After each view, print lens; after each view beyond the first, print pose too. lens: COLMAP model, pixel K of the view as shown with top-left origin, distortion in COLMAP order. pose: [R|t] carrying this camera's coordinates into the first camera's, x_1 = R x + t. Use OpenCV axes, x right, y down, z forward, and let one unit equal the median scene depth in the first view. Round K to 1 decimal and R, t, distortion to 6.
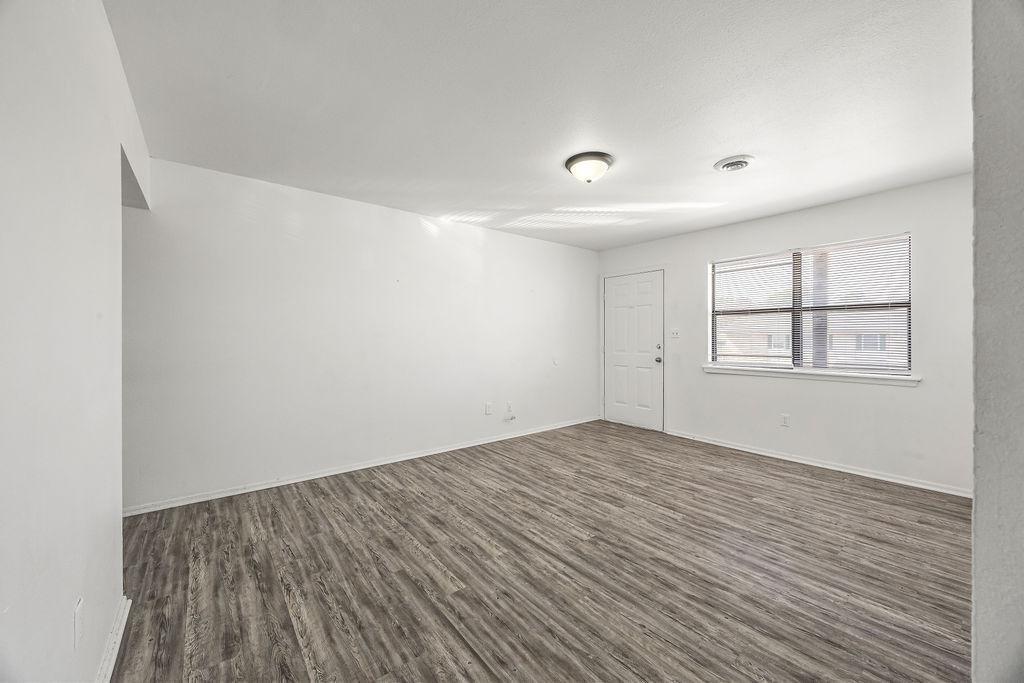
lens RADIAL K [[388.5, 0, 505.2], [0, 388.5, 338.4], [0, 0, 1]] dist [-0.003075, -0.000033]
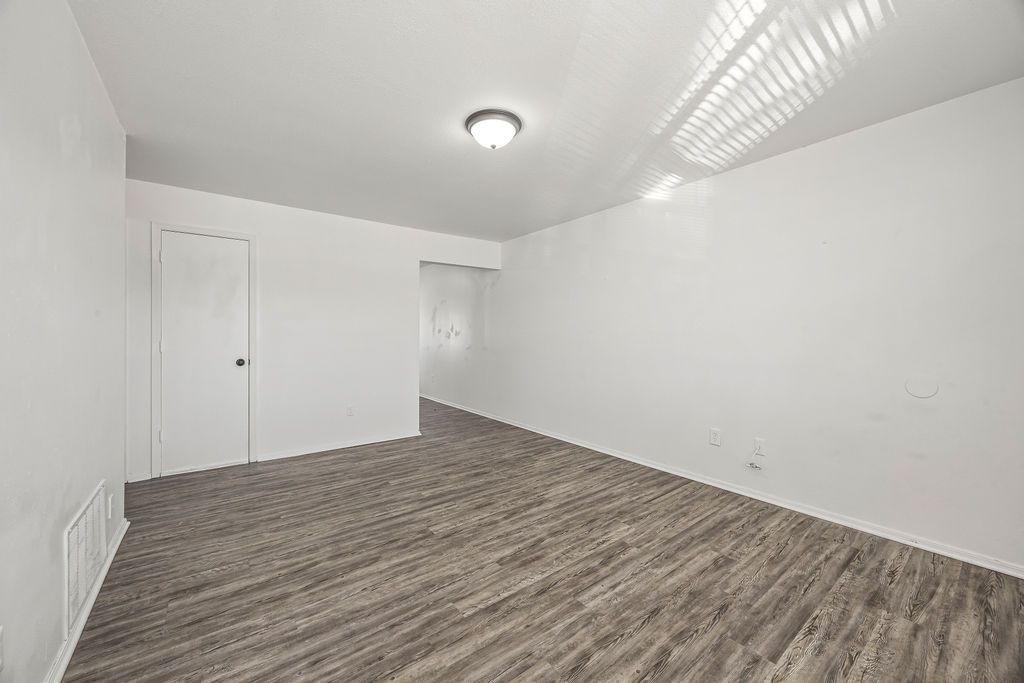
lens RADIAL K [[385.0, 0, 507.4], [0, 385.0, 299.2], [0, 0, 1]] dist [-0.002915, 0.000202]
pose [[-0.018925, -0.092000, -0.995579, 1.127708], [-0.002081, 0.995759, -0.091977, 0.002147], [0.999819, 0.000331, -0.019037, 1.079407]]
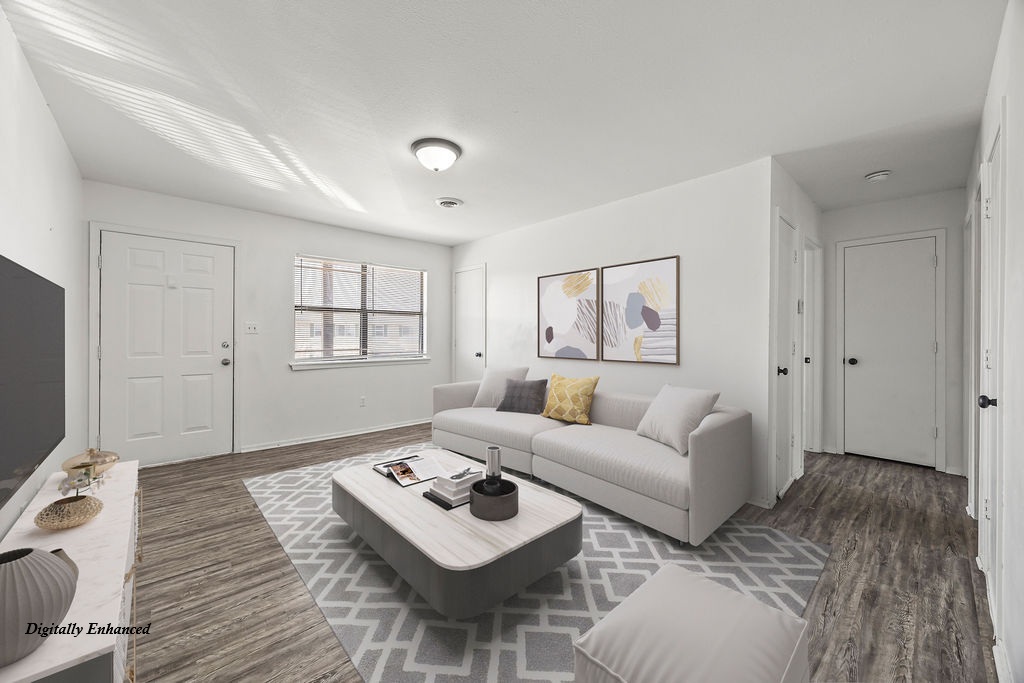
lens RADIAL K [[388.5, 0, 505.2], [0, 388.5, 338.4], [0, 0, 1]] dist [-0.003075, -0.000033]
pose [[-0.064246, -0.011405, 0.997869, -0.756815], [-0.001314, 0.999935, 0.011344, -0.002085], [-0.997933, -0.000583, -0.064256, 0.919864]]
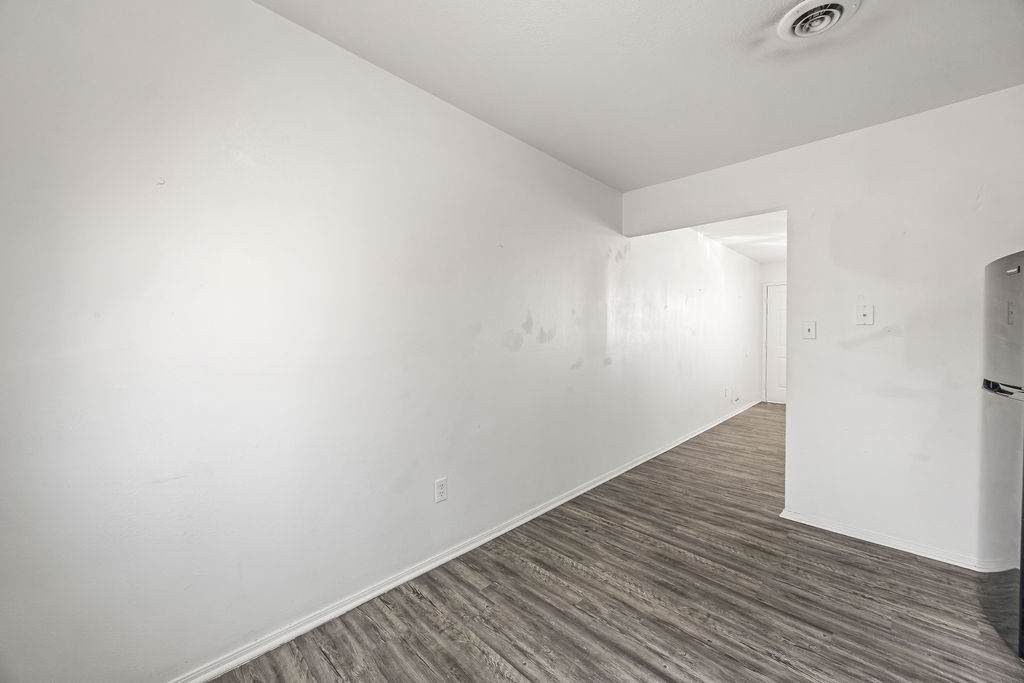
lens RADIAL K [[388.5, 0, 505.2], [0, 388.5, 338.4], [0, 0, 1]] dist [-0.003075, -0.000033]
pose [[0.992953, -0.002194, 0.118490, -1.491610], [0.001280, 0.999969, 0.007794, -0.003184], [-0.118503, -0.007588, 0.992925, -0.249929]]
